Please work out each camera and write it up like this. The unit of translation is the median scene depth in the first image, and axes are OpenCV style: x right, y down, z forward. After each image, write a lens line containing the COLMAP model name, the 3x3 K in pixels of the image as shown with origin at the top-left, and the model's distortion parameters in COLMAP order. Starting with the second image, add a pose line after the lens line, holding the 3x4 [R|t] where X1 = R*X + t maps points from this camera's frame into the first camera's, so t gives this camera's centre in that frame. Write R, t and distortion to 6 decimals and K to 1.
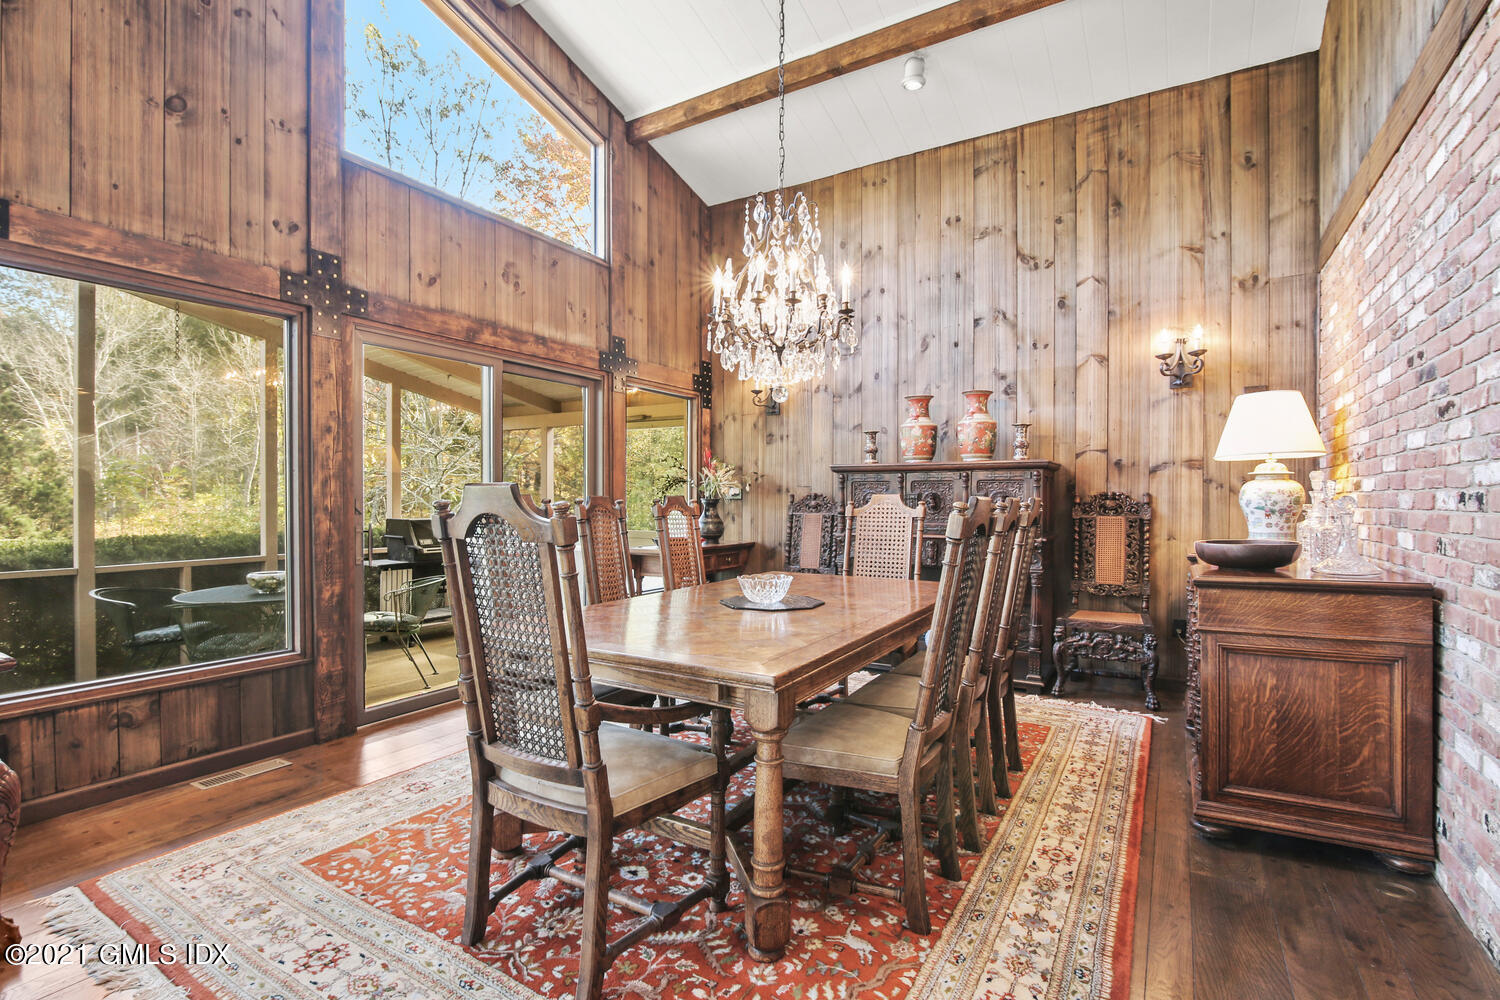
lens RADIAL K [[705.3, 0, 748.7], [0, 705.3, 503.9], [0, 0, 1]] dist [-0.011698, 0.001023]
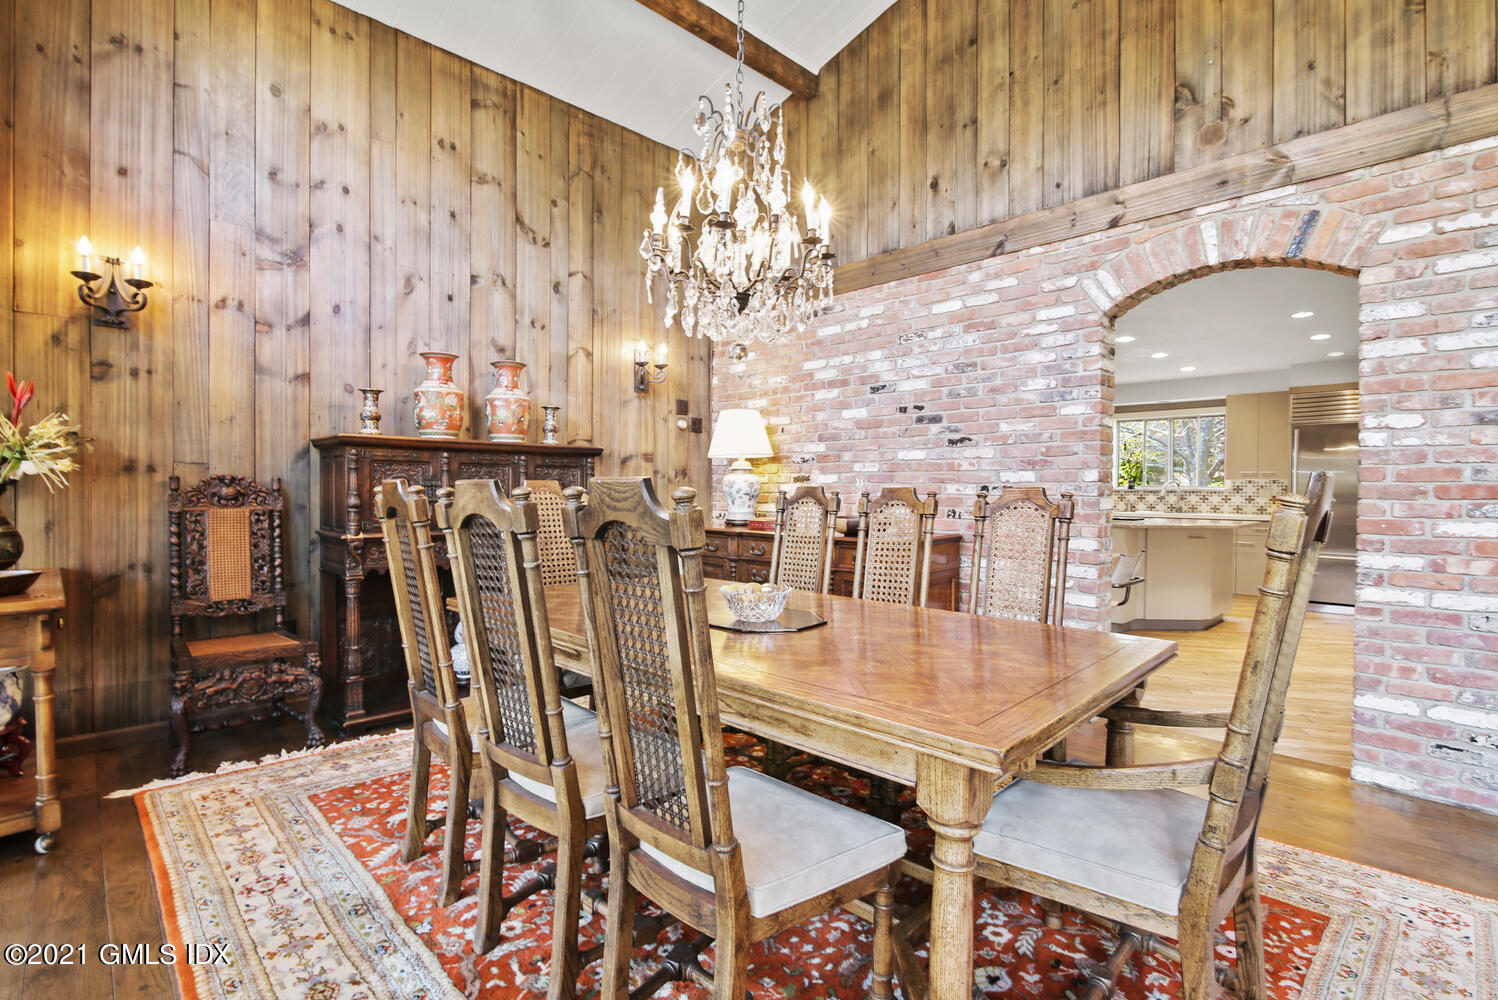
lens RADIAL K [[704.4, 0, 745.6], [0, 704.4, 493.3], [0, 0, 1]] dist [-0.011698, 0.001023]
pose [[0.246779, -0.005507, 0.969056, -0.423463], [0.002653, 0.999984, 0.005007, -0.001612], [-0.969068, 0.001335, 0.246789, 0.473271]]
